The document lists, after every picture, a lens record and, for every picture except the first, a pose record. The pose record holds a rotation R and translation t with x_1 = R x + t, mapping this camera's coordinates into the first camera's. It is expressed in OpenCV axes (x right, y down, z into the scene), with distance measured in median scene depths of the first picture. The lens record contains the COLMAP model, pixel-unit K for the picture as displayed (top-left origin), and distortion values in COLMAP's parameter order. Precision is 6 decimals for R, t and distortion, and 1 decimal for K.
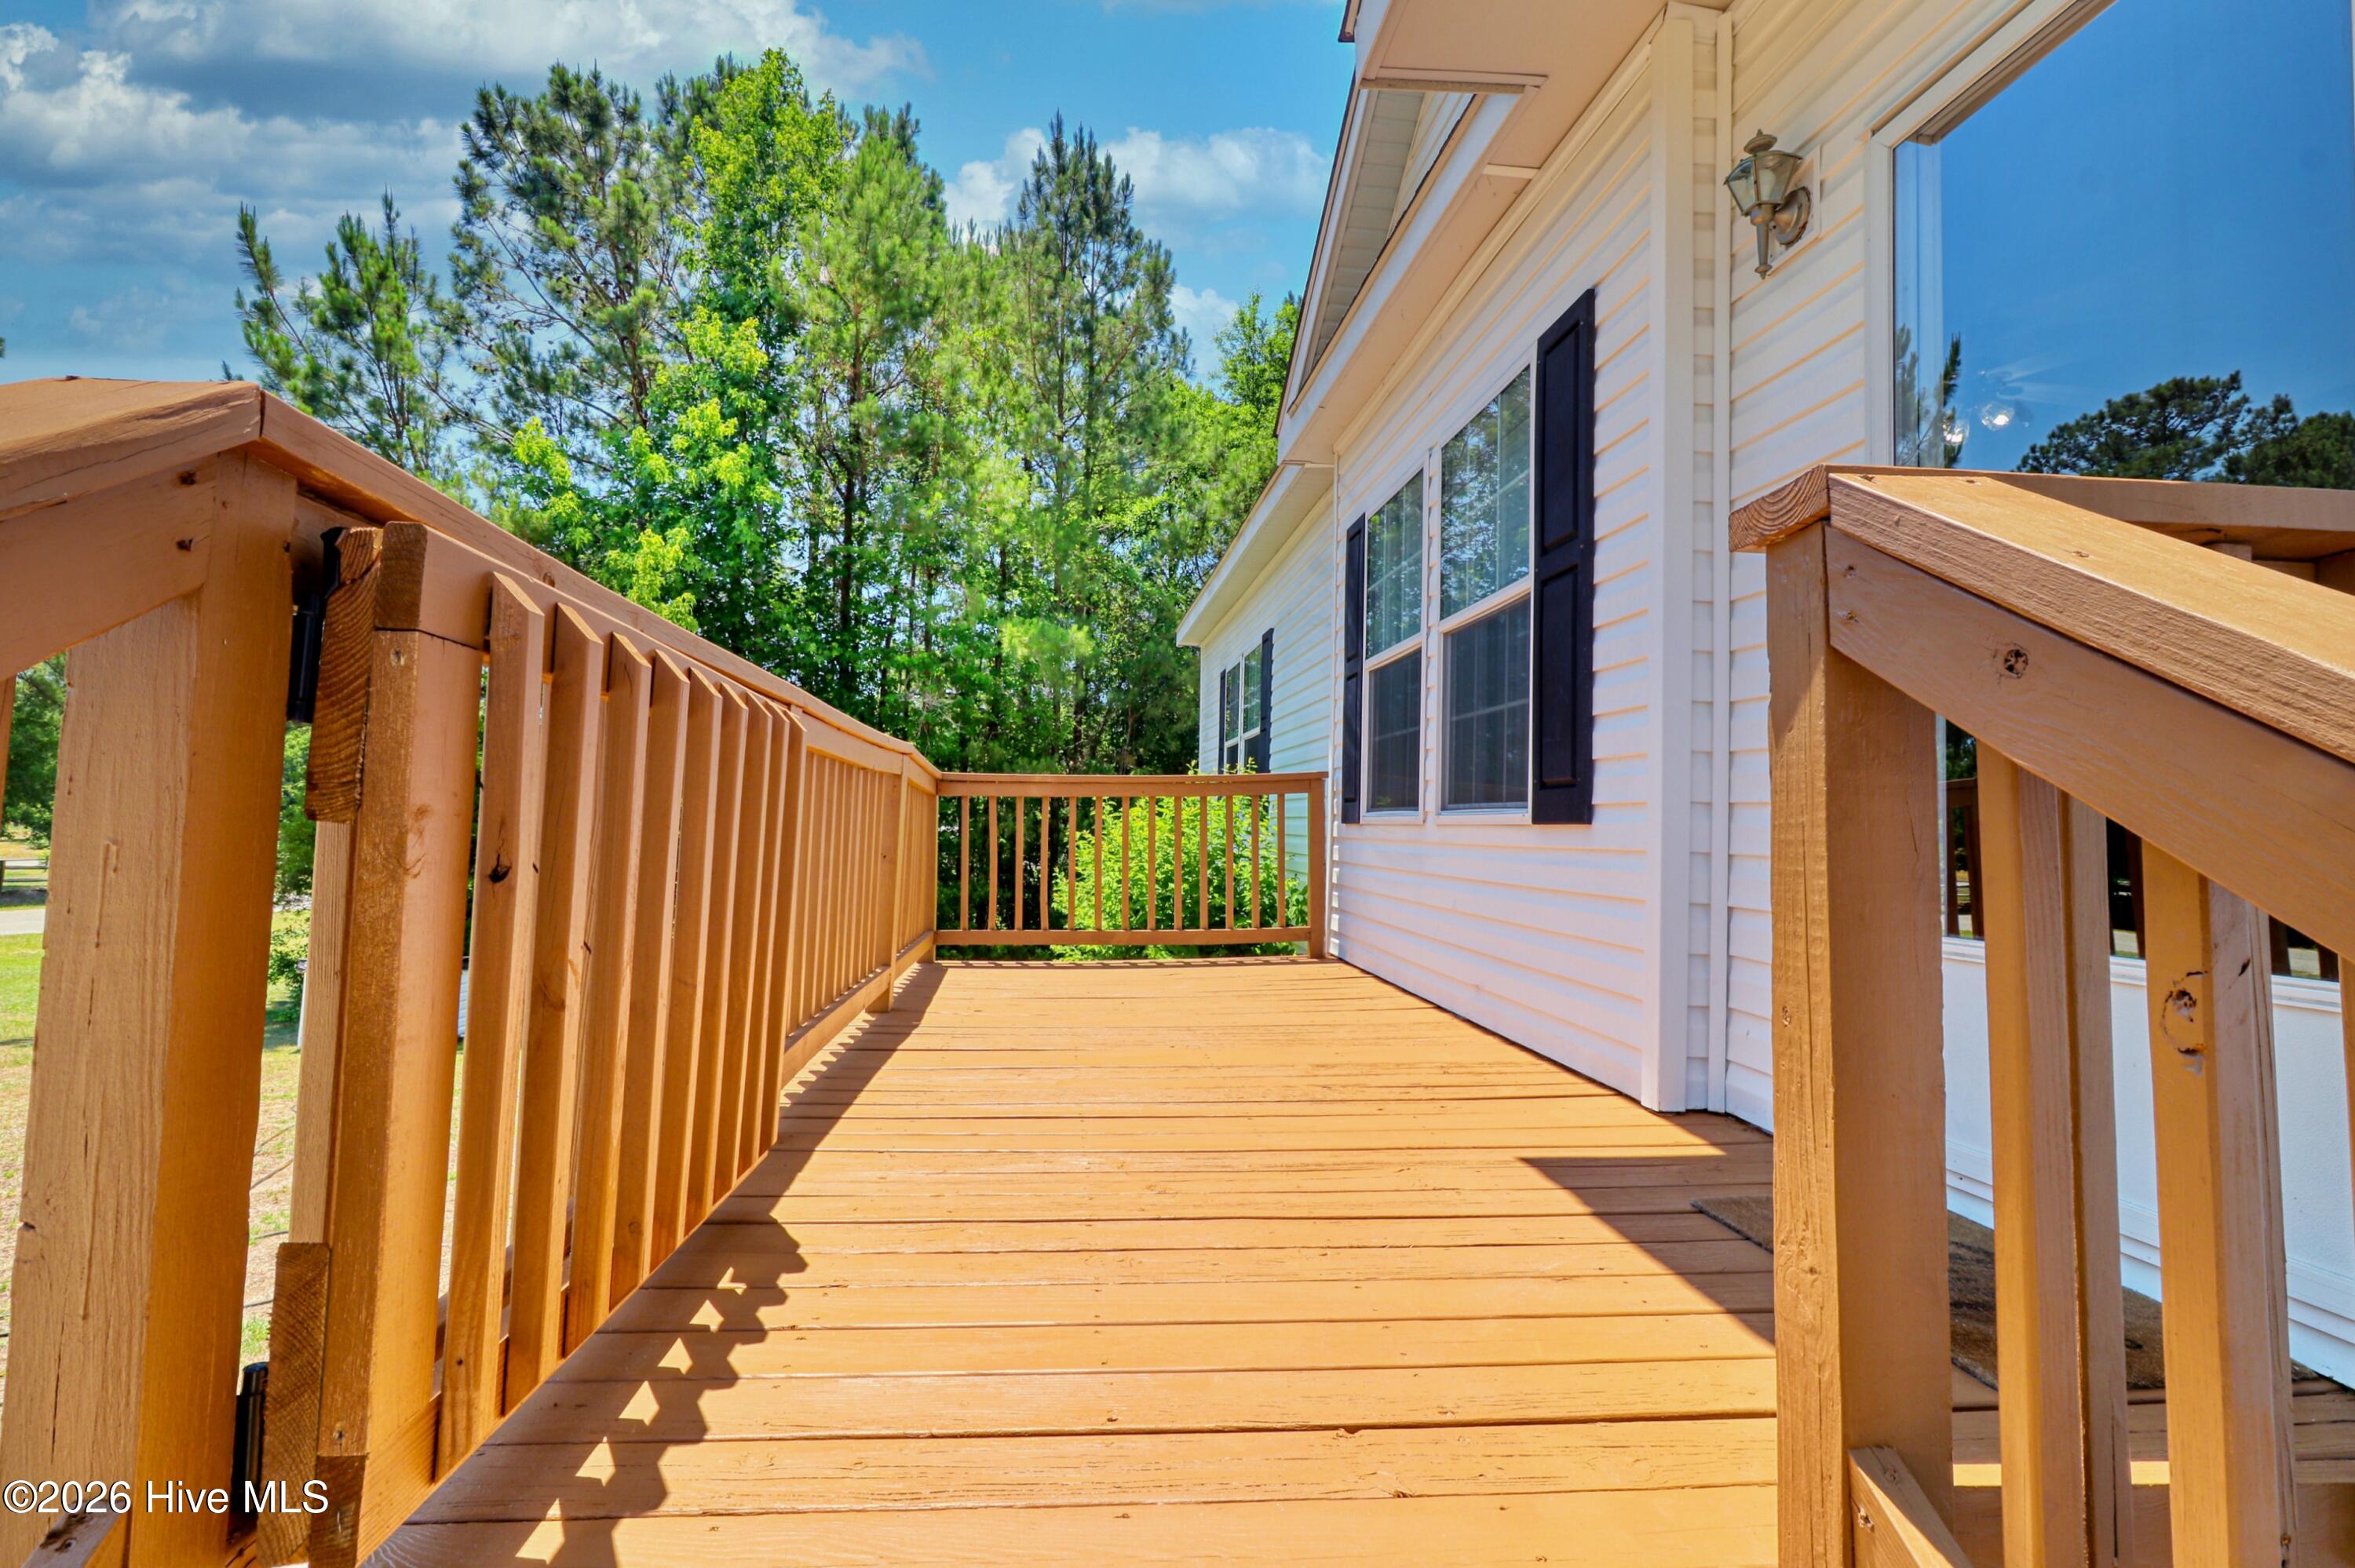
lens RADIAL K [[1093.6, 0, 1177.5], [0, 1093.6, 784.0], [0, 0, 1]] dist [0.001847, 0.000192]
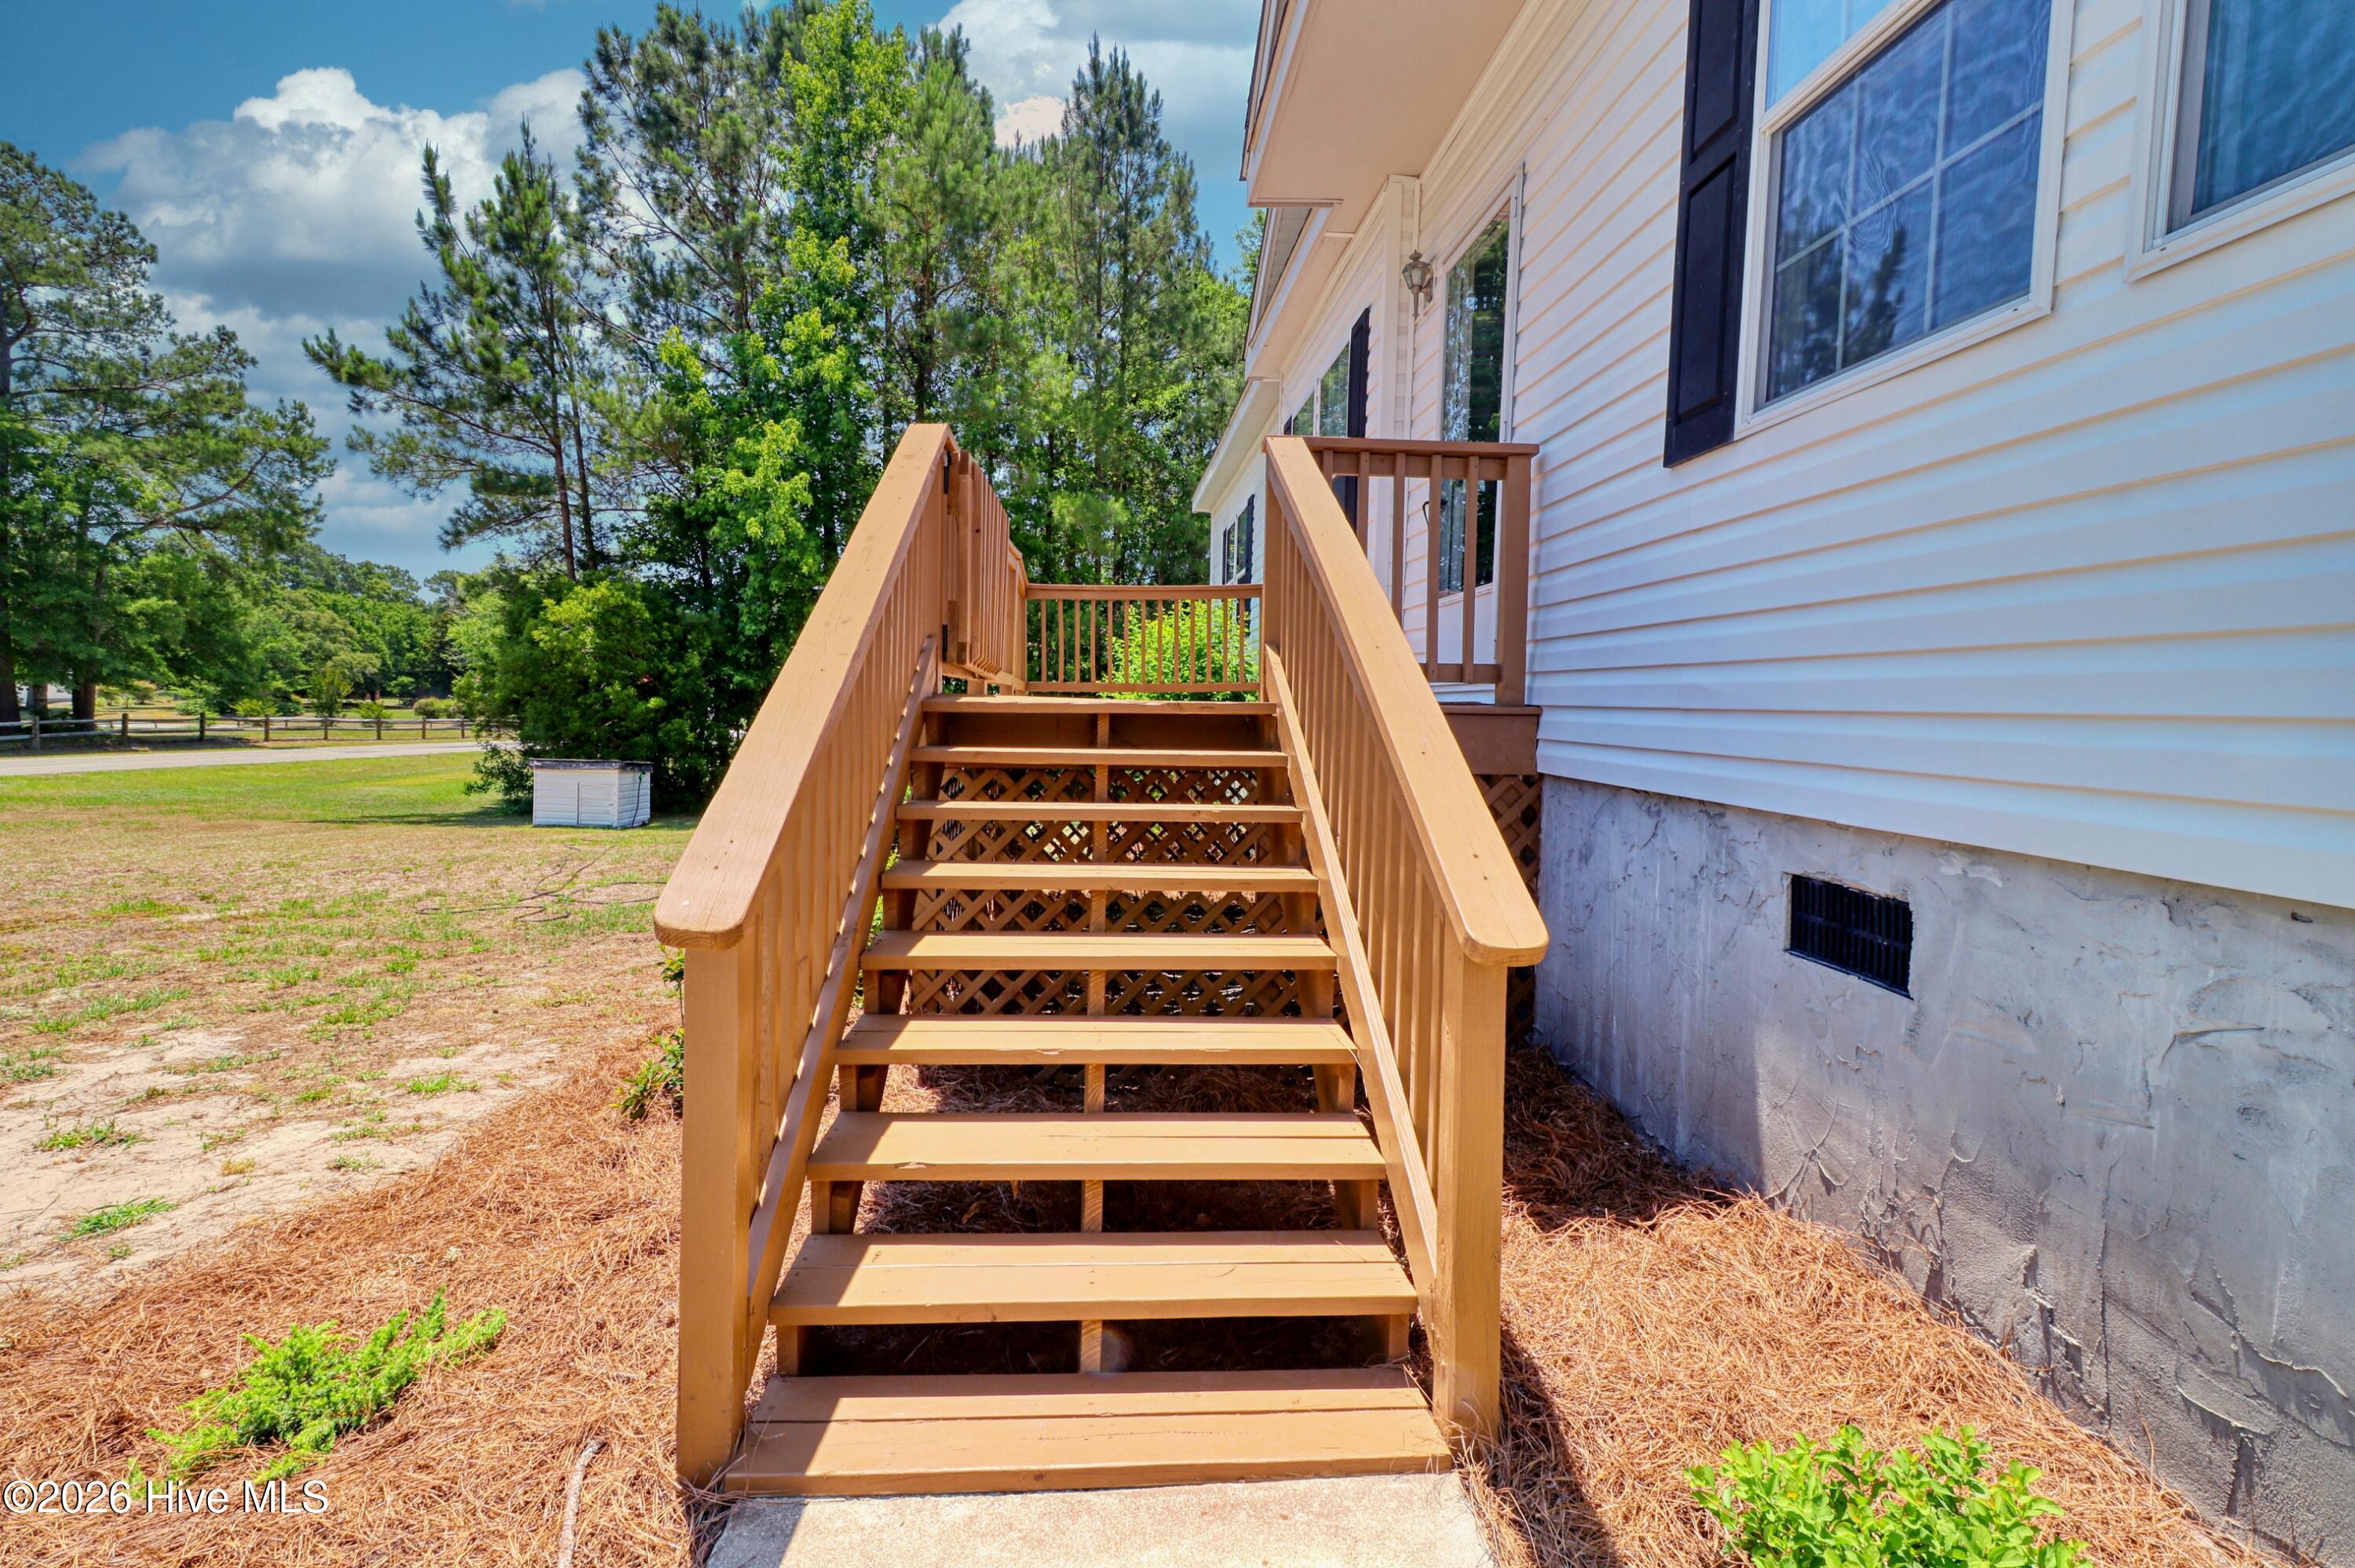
lens RADIAL K [[1068.2, 0, 1177.5], [0, 1068.2, 784.0], [0, 0, 1]] dist [0.000186, -0.000049]
pose [[0.999363, 0.004457, -0.035421, 0.019370], [-0.000475, 0.993749, 0.111636, 0.034659], [0.035697, -0.111548, 0.993118, -0.189340]]
